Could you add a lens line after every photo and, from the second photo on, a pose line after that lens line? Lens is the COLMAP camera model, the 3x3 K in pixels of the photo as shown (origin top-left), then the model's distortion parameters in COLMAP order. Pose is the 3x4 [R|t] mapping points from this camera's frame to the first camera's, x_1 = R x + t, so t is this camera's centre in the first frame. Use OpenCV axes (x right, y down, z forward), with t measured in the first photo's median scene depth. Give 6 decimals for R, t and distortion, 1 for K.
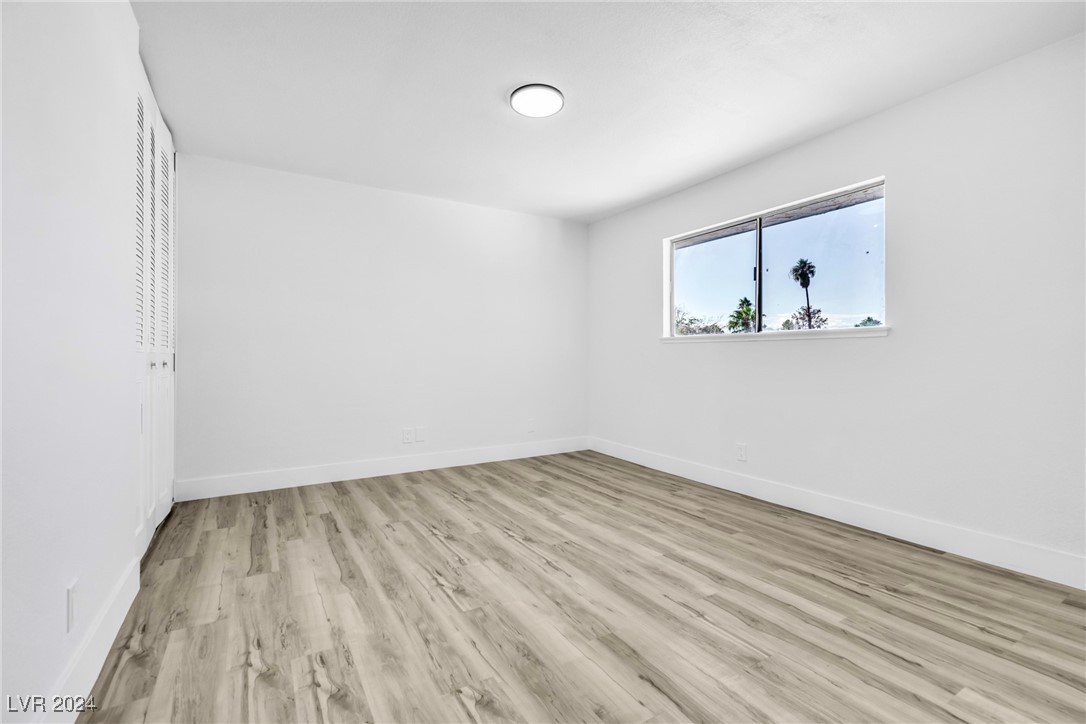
lens RADIAL K [[482.0, 0, 547.7], [0, 482.0, 358.5], [0, 0, 1]] dist [0.001426, -0.000348]
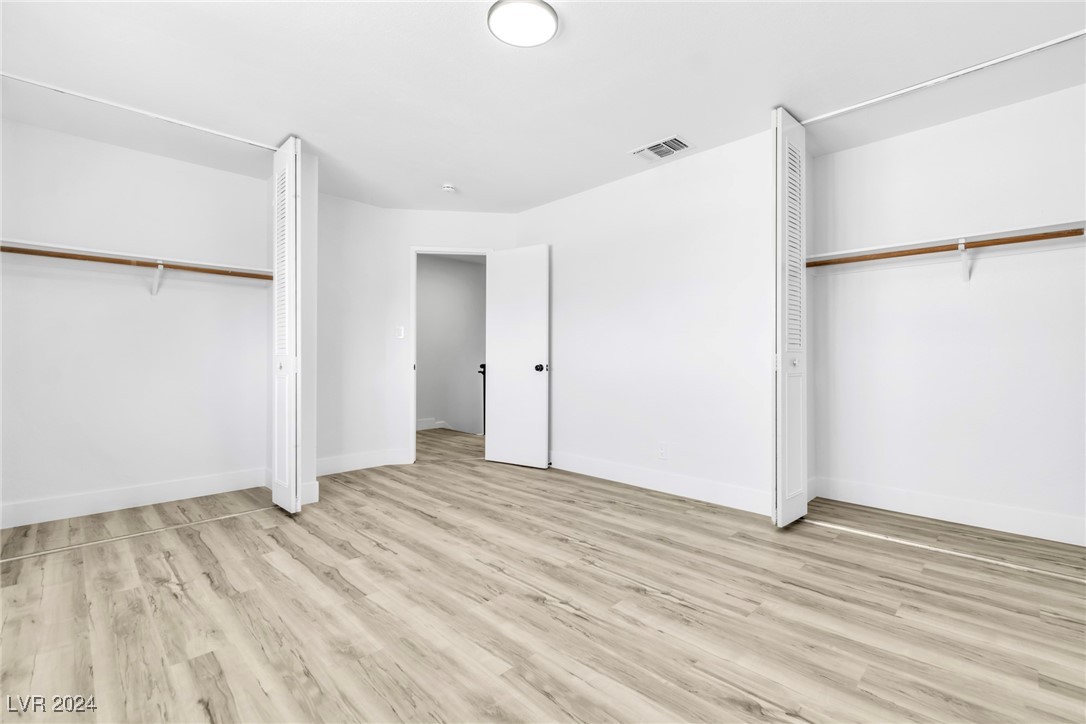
lens RADIAL K [[482.0, 0, 547.7], [0, 482.0, 358.5], [0, 0, 1]] dist [0.001426, -0.000348]
pose [[-0.971827, 0.002670, -0.235680, 0.139157], [0.002073, 0.999994, 0.002782, -0.000152], [0.235686, 0.002215, -0.971827, 1.991002]]
